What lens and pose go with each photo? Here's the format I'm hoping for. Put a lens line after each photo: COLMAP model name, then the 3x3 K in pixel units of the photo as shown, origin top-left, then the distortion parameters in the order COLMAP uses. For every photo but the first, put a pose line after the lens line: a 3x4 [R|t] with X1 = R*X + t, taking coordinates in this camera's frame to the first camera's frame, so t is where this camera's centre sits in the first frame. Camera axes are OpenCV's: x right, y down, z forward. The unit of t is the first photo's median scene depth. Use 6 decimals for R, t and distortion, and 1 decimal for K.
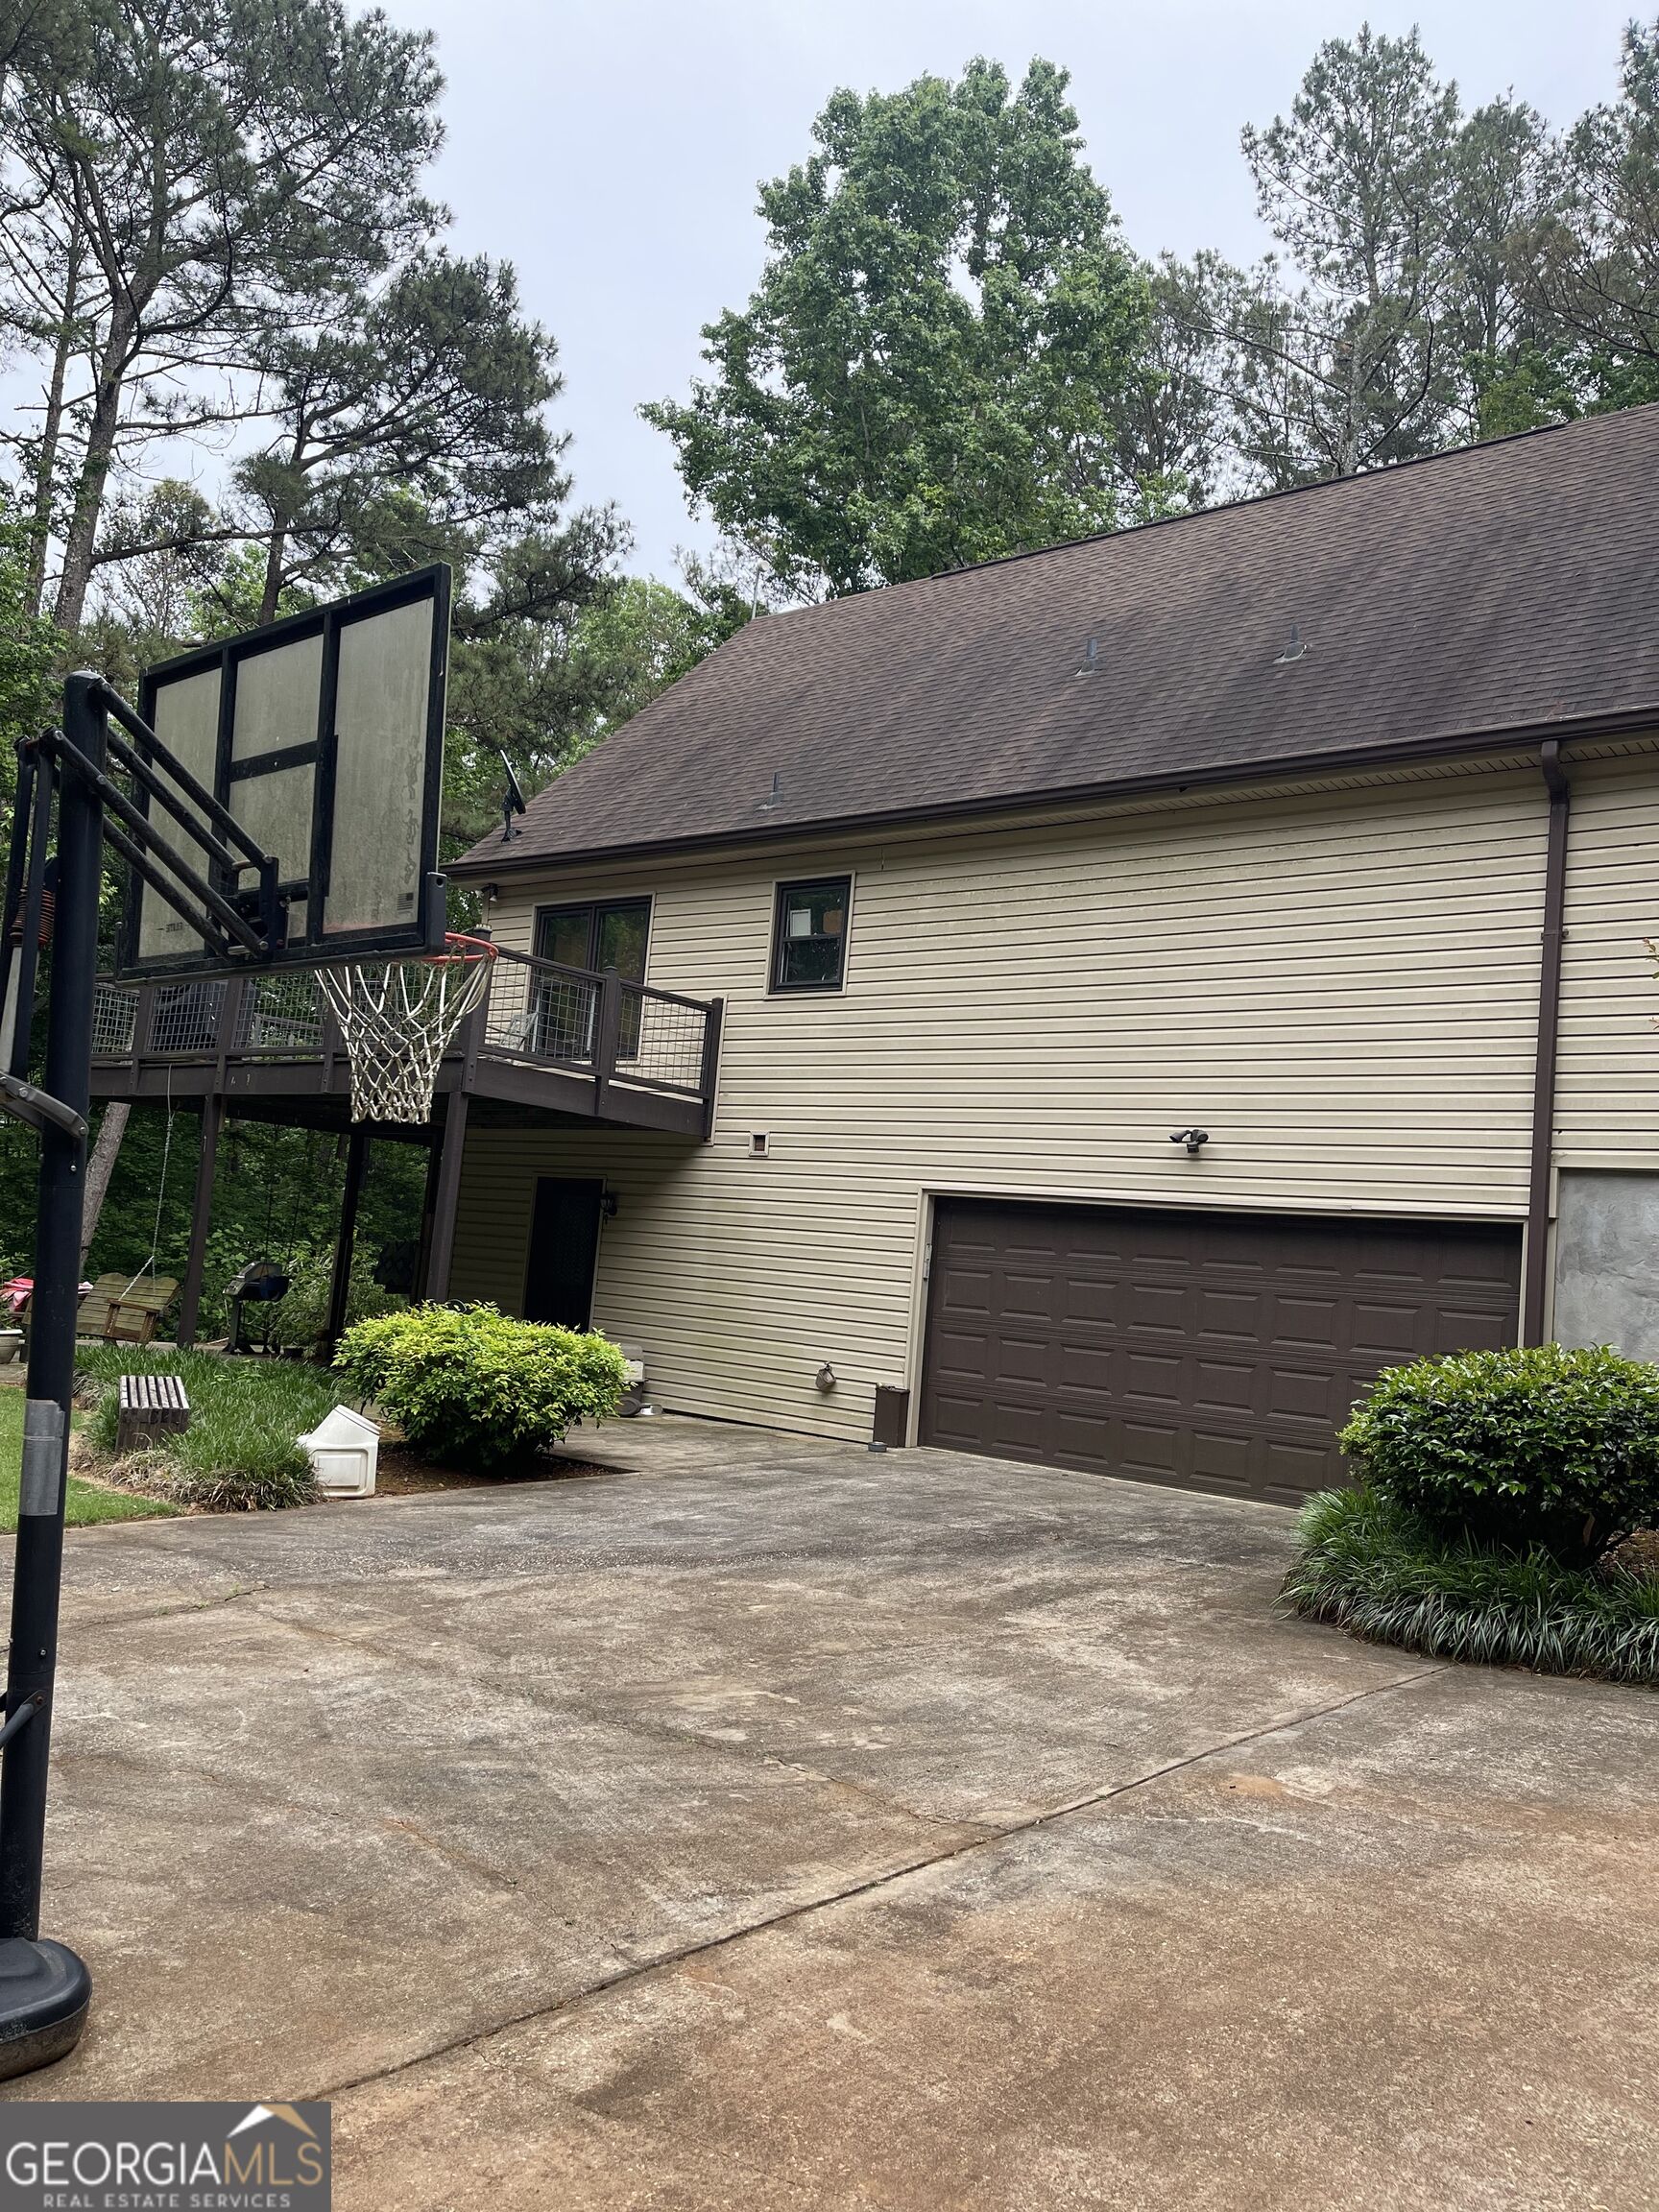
lens RADIAL K [[1662.4, 0, 836.7], [0, 1662.4, 1103.3], [0, 0, 1]] dist [0.042345, -0.019396]
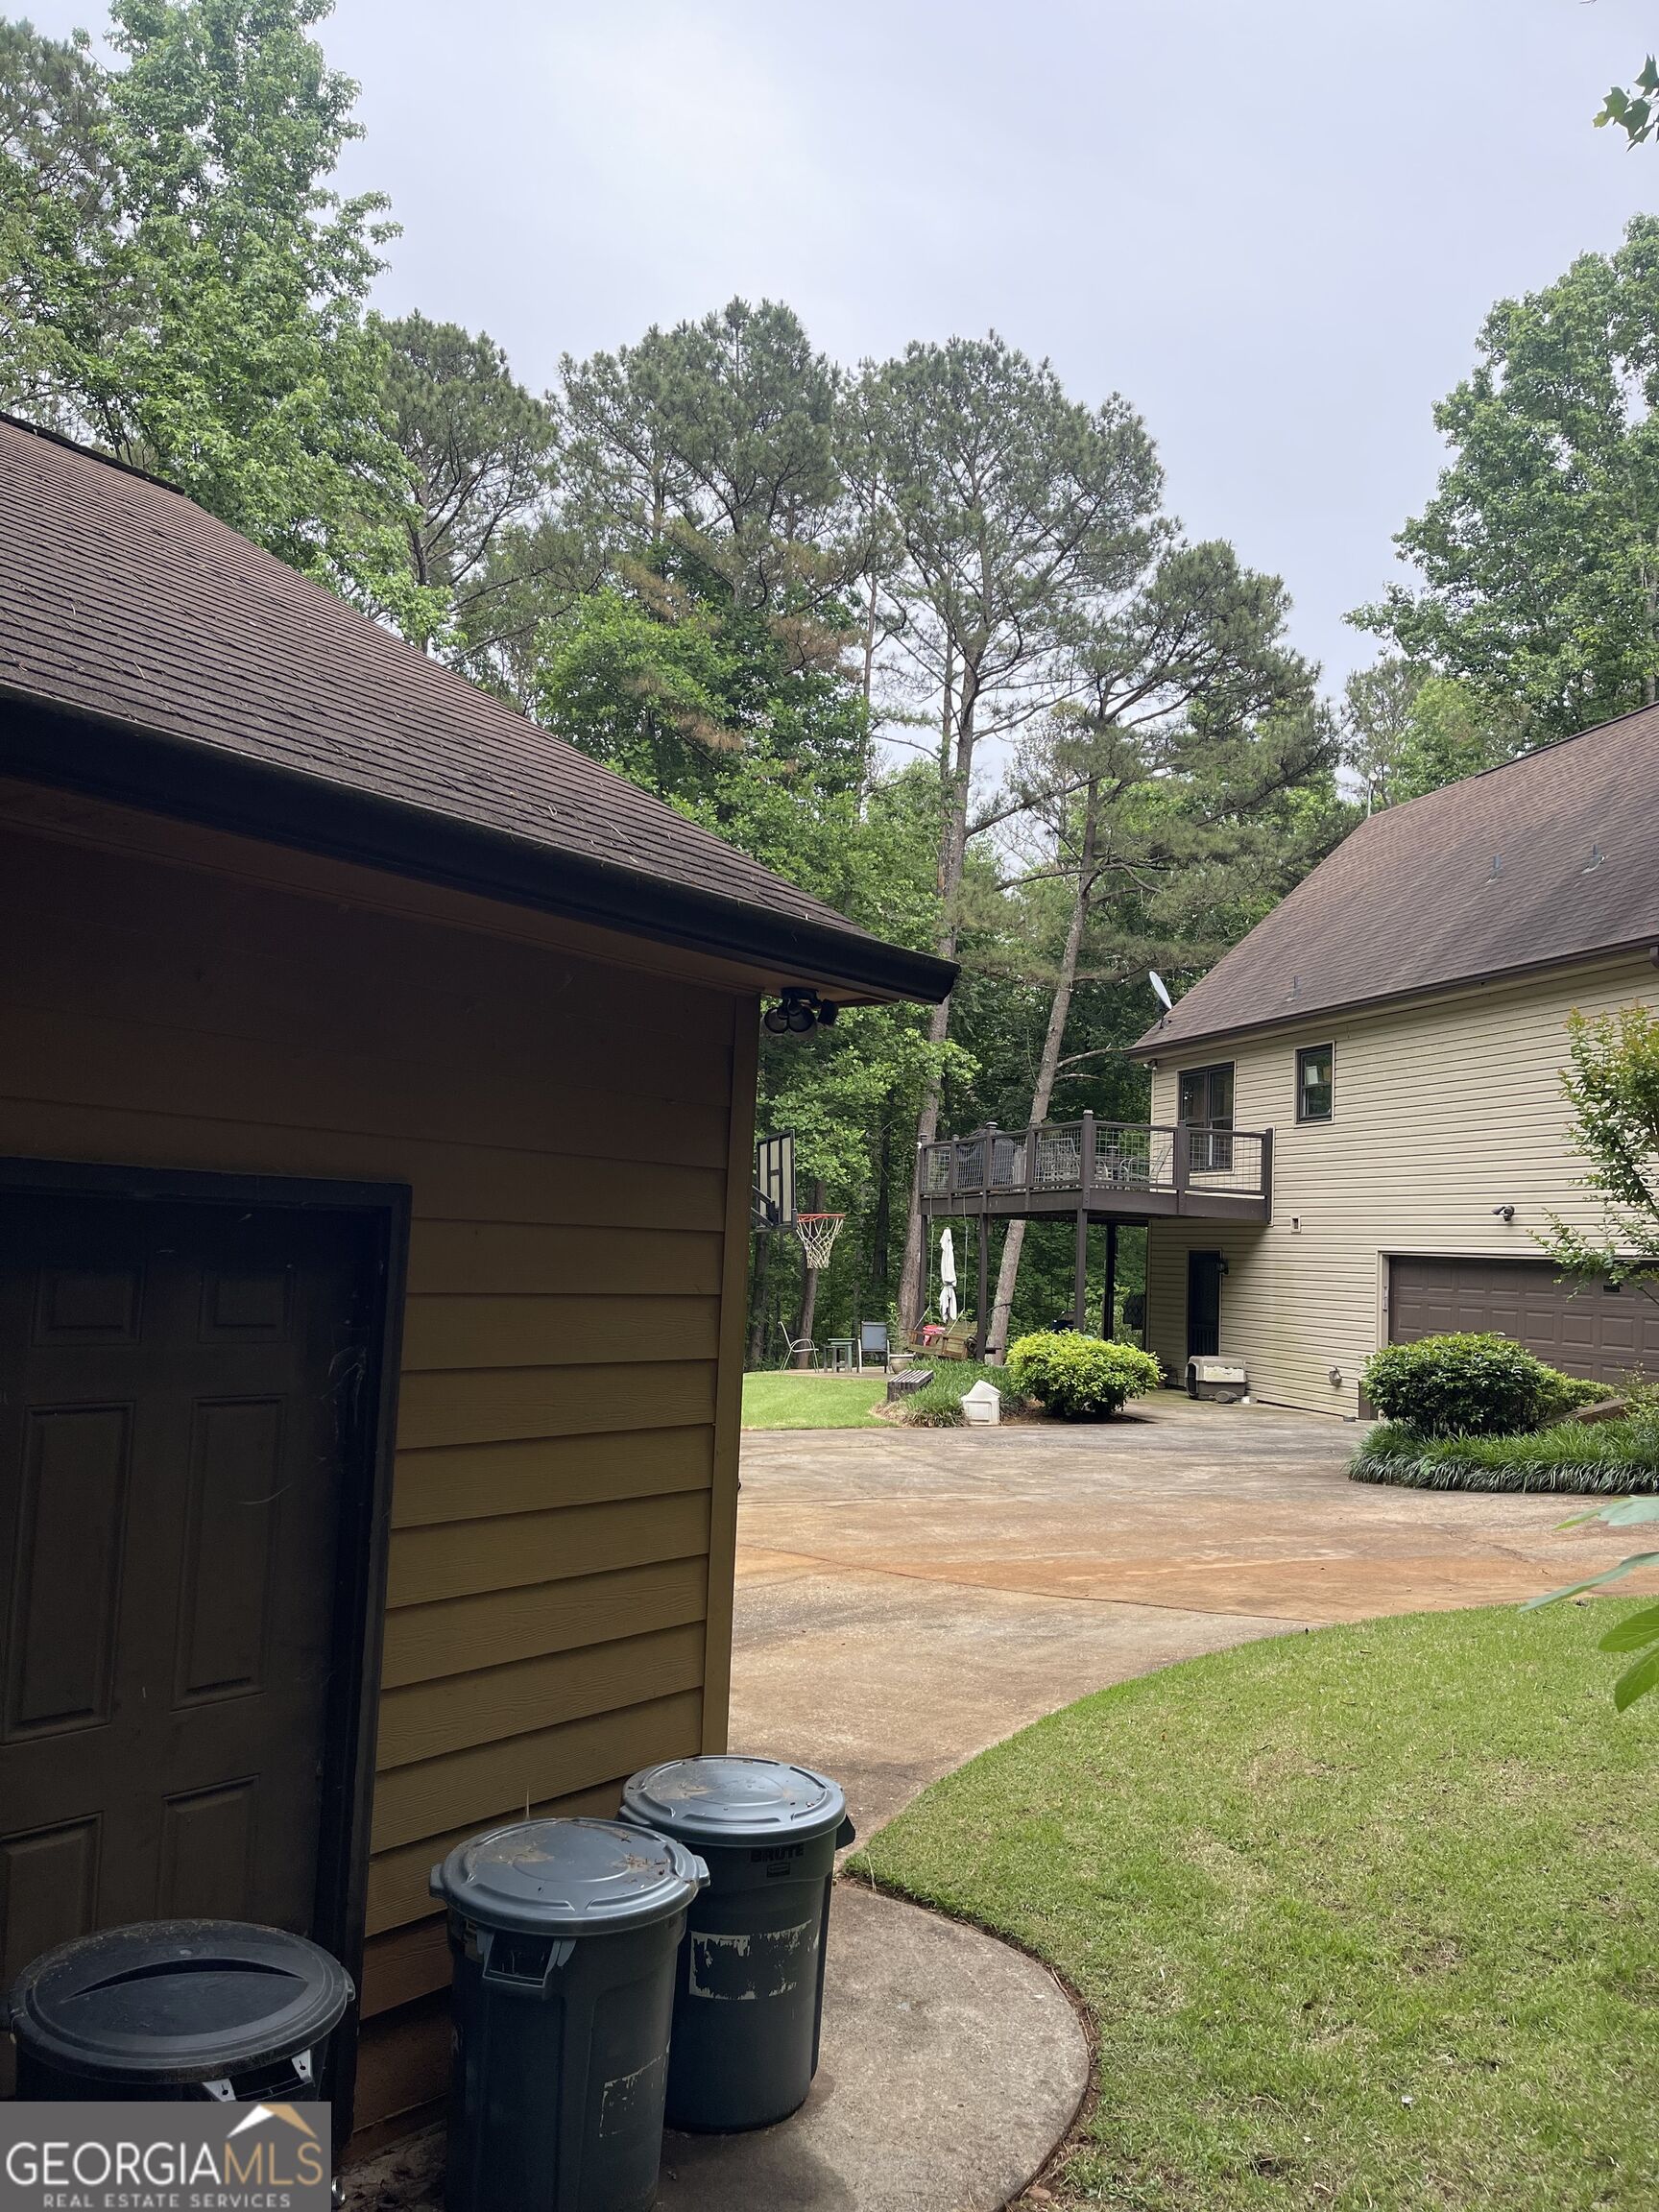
lens RADIAL K [[1662.4, 0, 826.2], [0, 1662.4, 1106.3], [0, 0, 1]] dist [0.042345, -0.019396]
pose [[0.819540, -0.099474, -0.564322, 0.463866], [0.083448, 0.995037, -0.054209, -0.035243], [0.566913, -0.002665, 0.823773, -0.489923]]
